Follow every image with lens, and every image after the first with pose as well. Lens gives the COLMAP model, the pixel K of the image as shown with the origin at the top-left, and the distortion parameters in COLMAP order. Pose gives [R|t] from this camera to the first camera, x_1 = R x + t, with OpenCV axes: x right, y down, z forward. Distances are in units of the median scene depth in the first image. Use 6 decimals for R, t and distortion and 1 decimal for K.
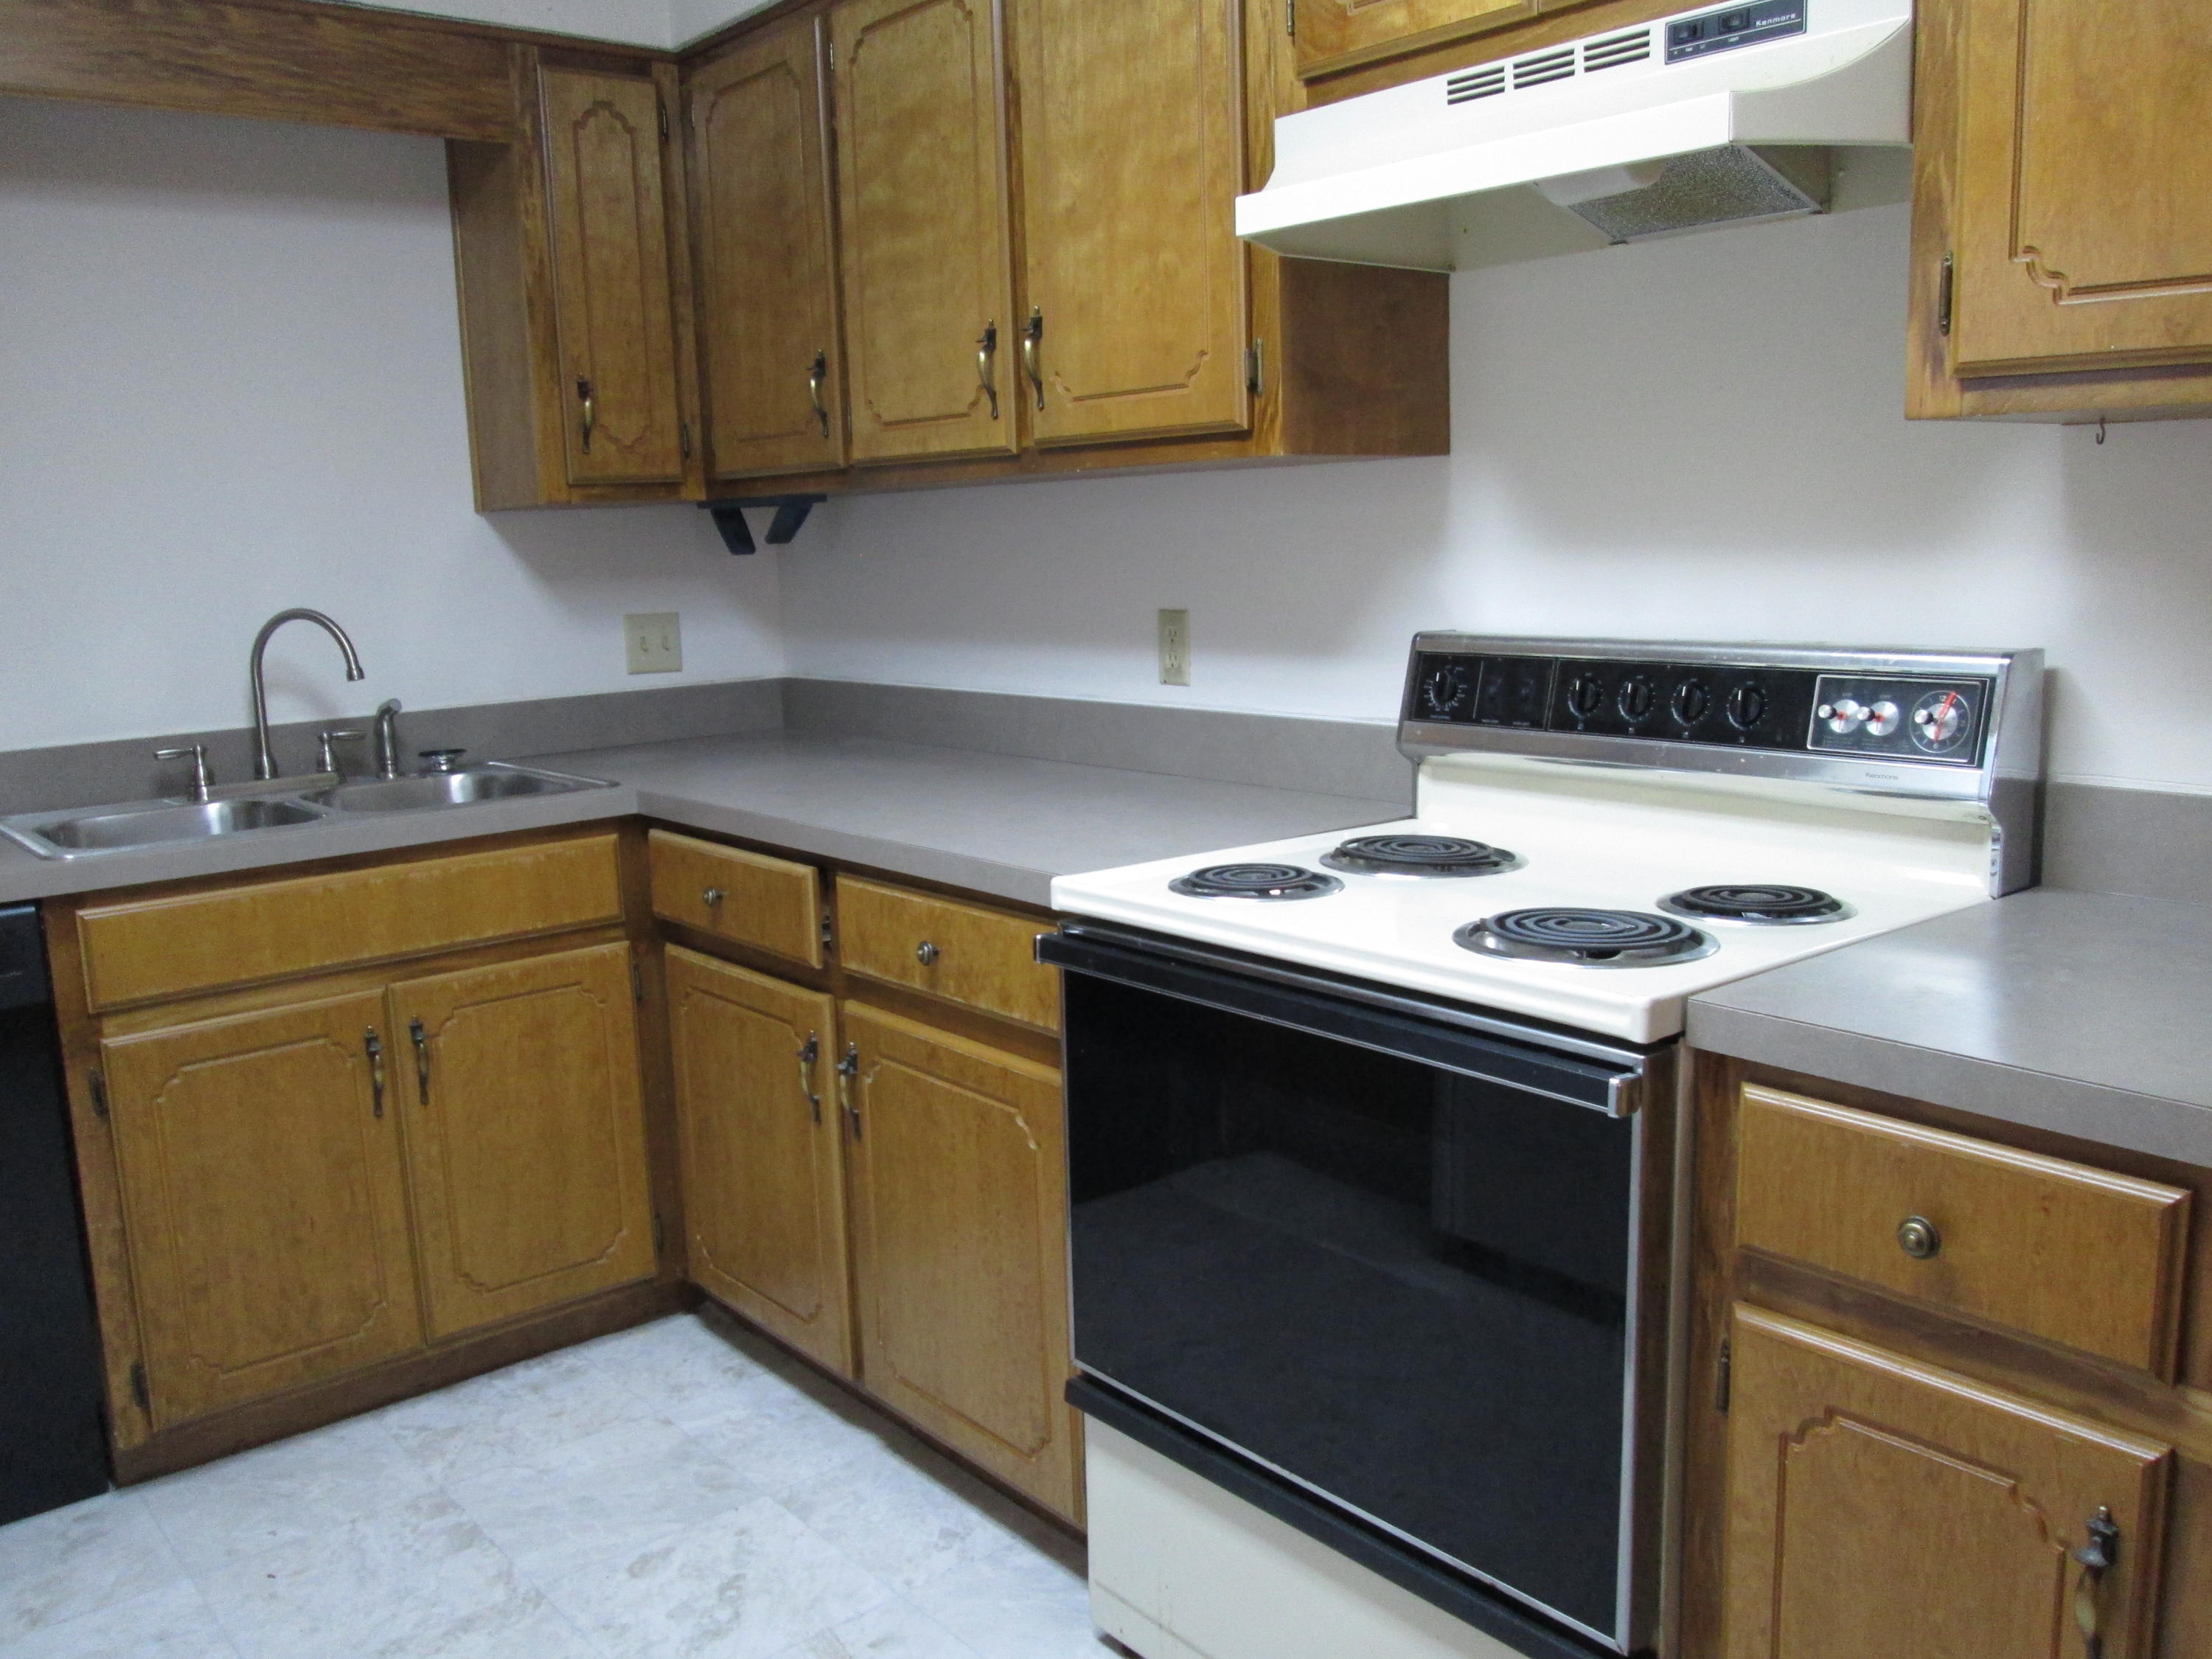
lens RADIAL K [[1836.0, 0, 1110.6], [0, 1836.0, 821.8], [0, 0, 1]] dist [-0.055276, 0.030596]
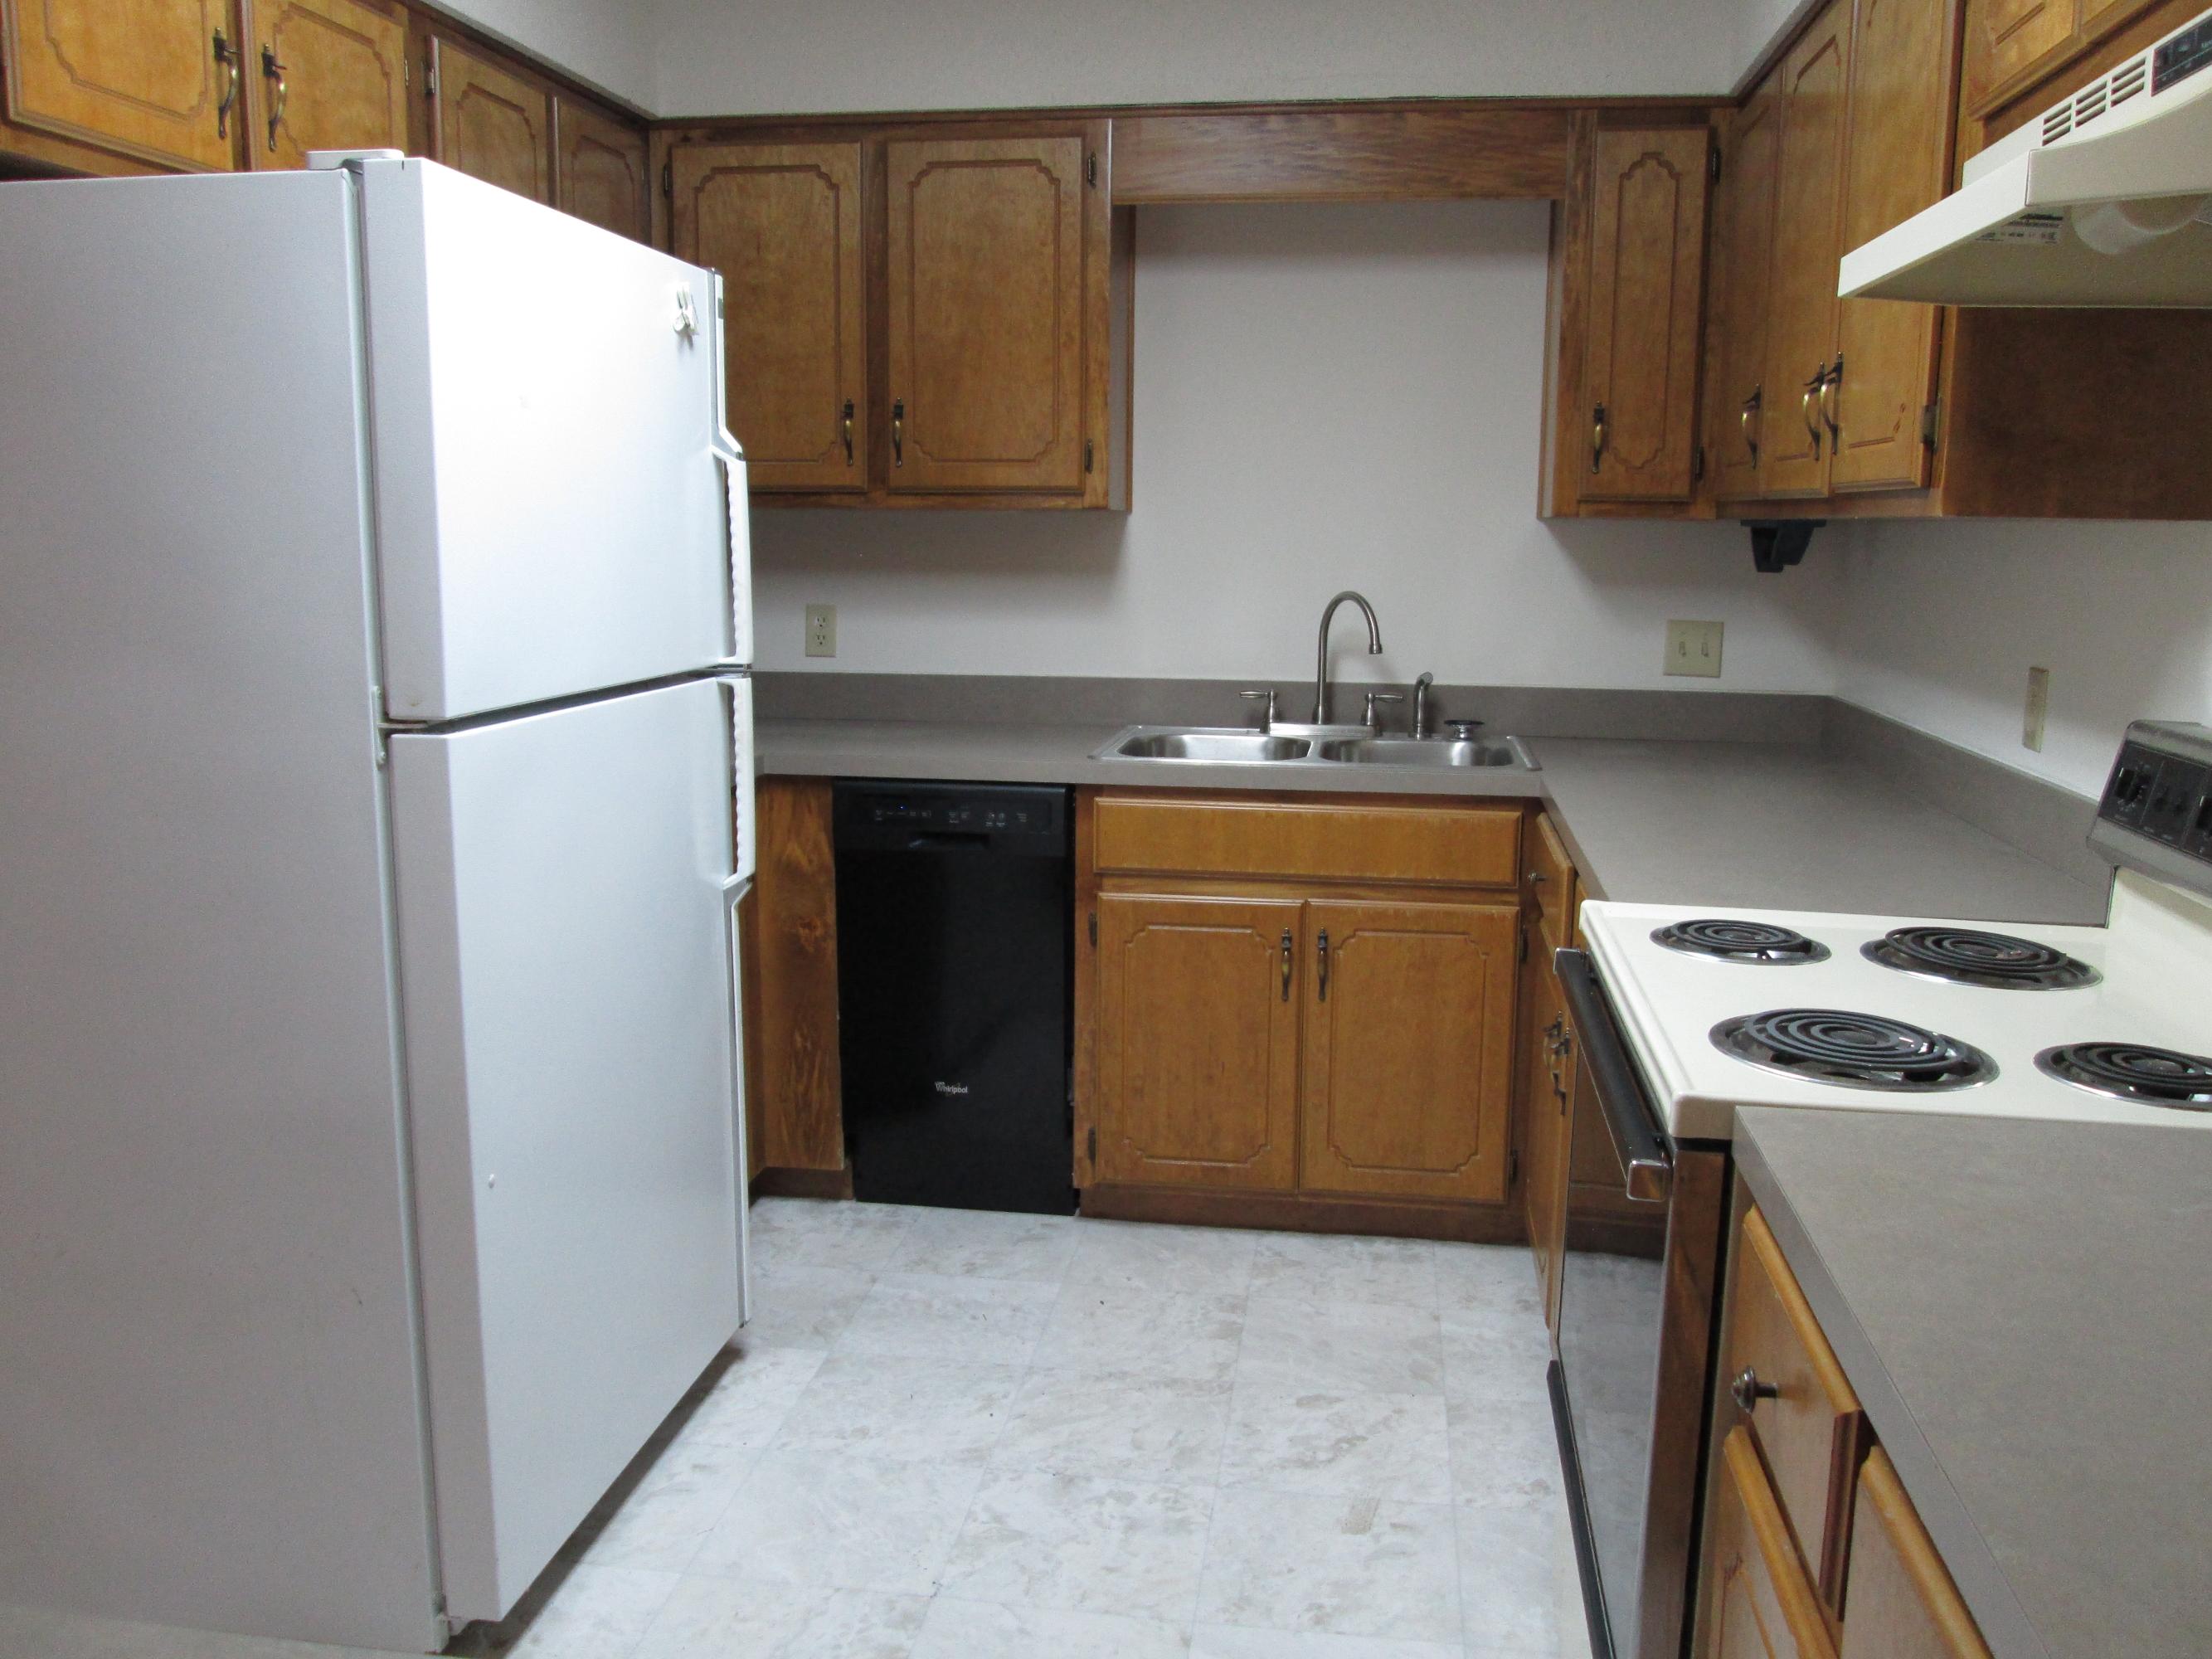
lens RADIAL K [[1836.1, 0, 1121.3], [0, 1836.1, 824.3], [0, 0, 1]] dist [-0.055276, 0.030596]
pose [[0.666655, 0.165547, -0.726750, 0.410558], [-0.153283, 0.984633, 0.083682, -0.044802], [0.729435, 0.055611, 0.681786, 0.045965]]
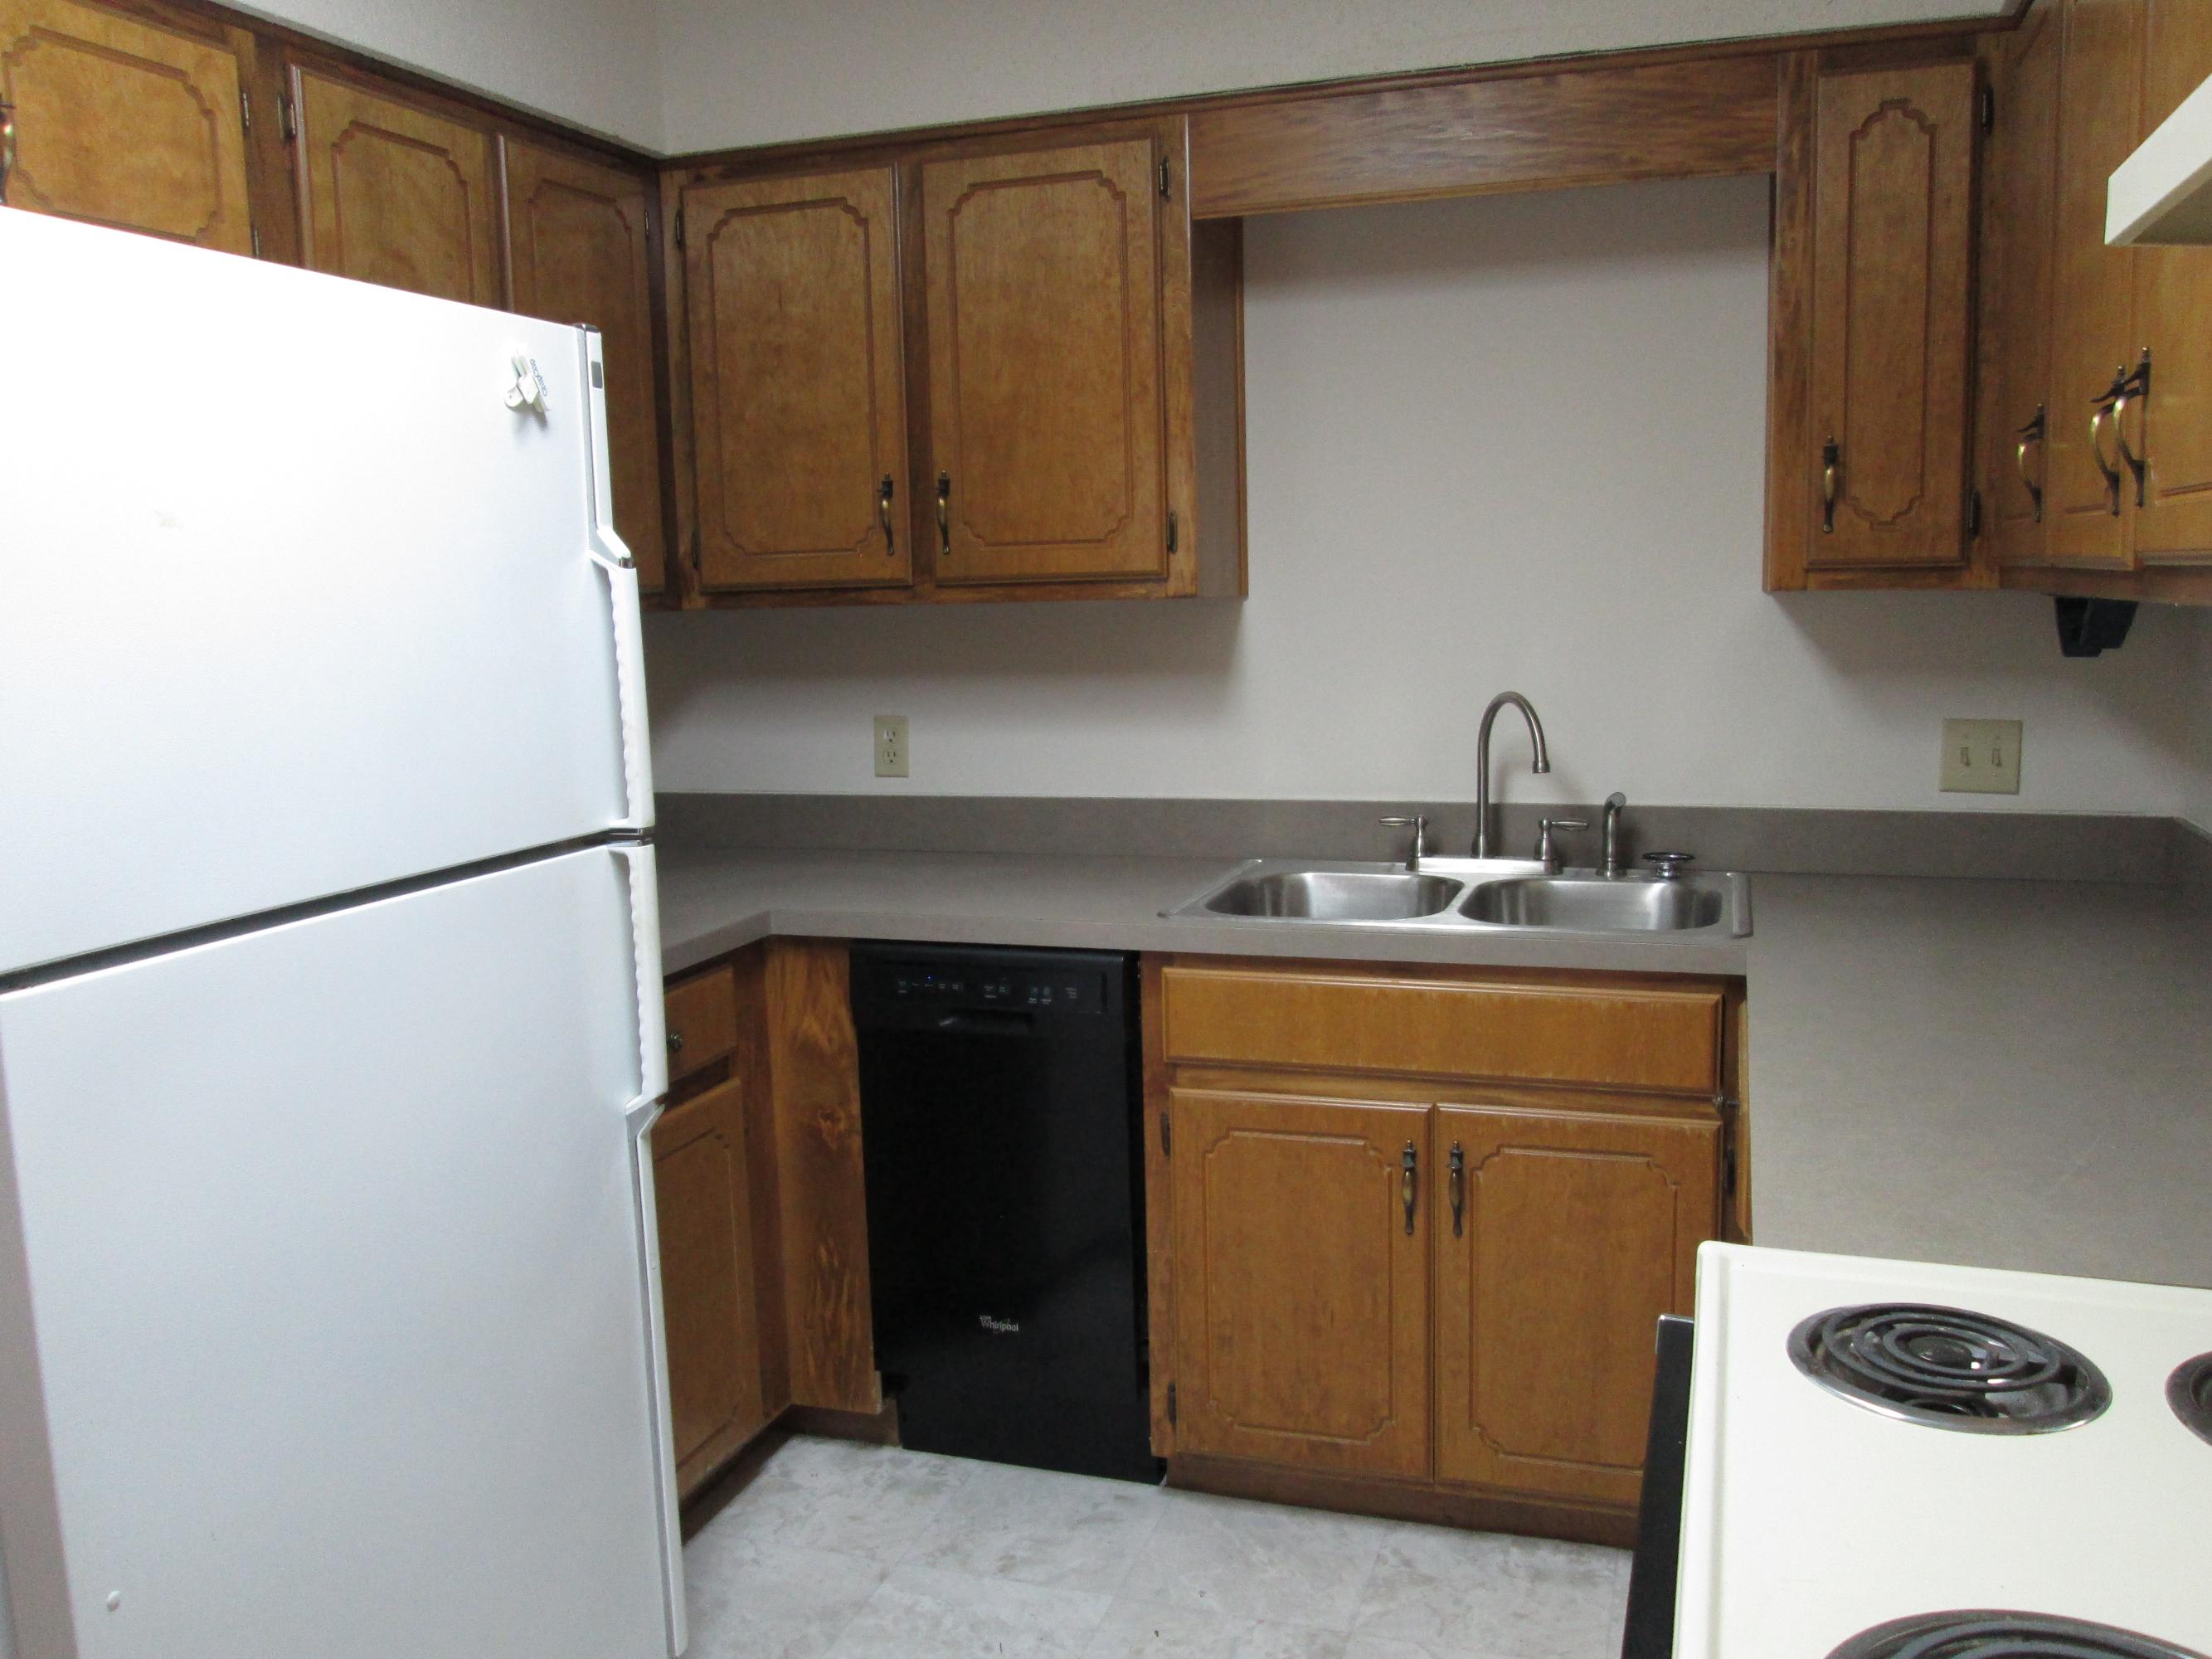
lens RADIAL K [[1836.1, 0, 1114.1], [0, 1836.1, 816.7], [0, 0, 1]] dist [-0.055276, 0.030596]
pose [[0.524211, 0.135694, -0.840708, 0.289694], [-0.130733, 0.988344, 0.078006, -0.107499], [0.841494, 0.069016, 0.535840, 0.325930]]
